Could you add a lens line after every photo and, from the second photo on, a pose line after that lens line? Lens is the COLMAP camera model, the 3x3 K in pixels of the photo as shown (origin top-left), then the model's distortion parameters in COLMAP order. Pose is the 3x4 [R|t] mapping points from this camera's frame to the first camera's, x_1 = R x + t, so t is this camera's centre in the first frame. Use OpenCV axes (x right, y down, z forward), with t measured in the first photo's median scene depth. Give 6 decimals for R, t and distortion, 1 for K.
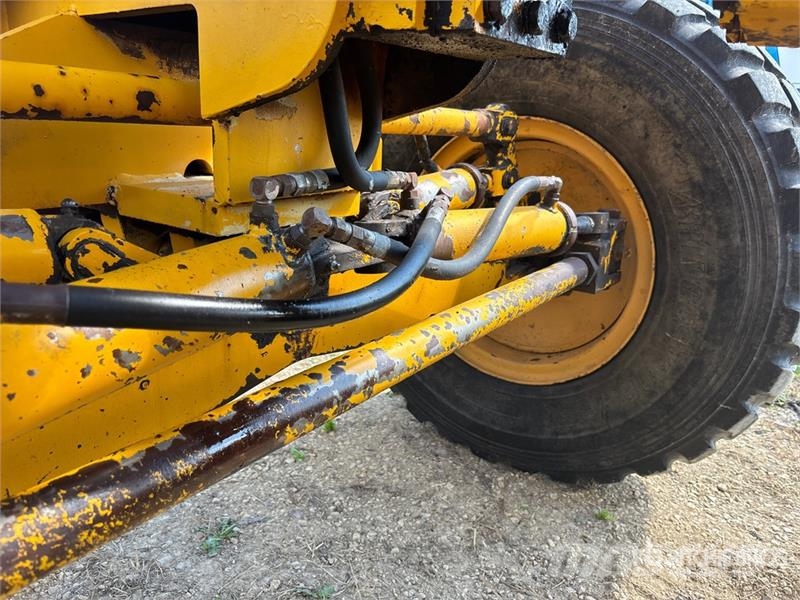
lens RADIAL K [[609.8, 0, 402.3], [0, 609.8, 304.1], [0, 0, 1]] dist [0.045926, -0.057622]
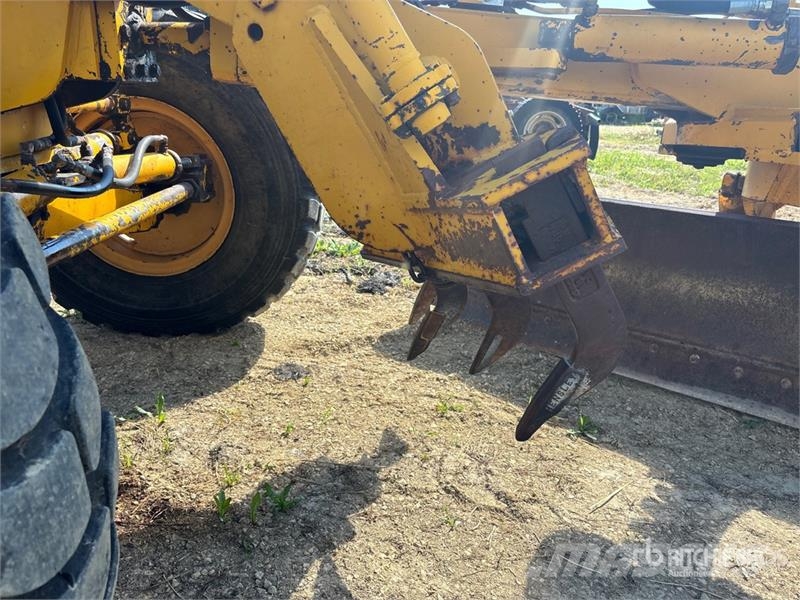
lens RADIAL K [[609.8, 0, 399.8], [0, 609.8, 297.0], [0, 0, 1]] dist [0.045926, -0.057622]
pose [[0.820257, -0.199927, 0.535918, -0.194689], [0.170481, 0.979795, 0.104586, 0.151862], [-0.545999, 0.005577, 0.837767, -0.715726]]
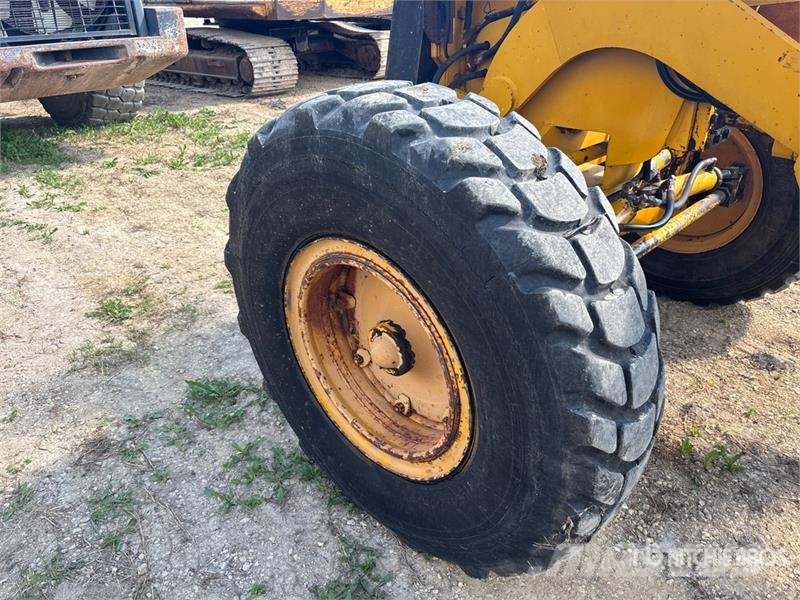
lens RADIAL K [[609.8, 0, 399.0], [0, 609.8, 299.6], [0, 0, 1]] dist [0.045926, -0.057622]
pose [[0.985070, 0.014718, -0.171525, -0.408024], [0.016398, 0.983787, 0.178589, -0.096366], [0.171373, -0.178735, 0.968858, -1.220981]]
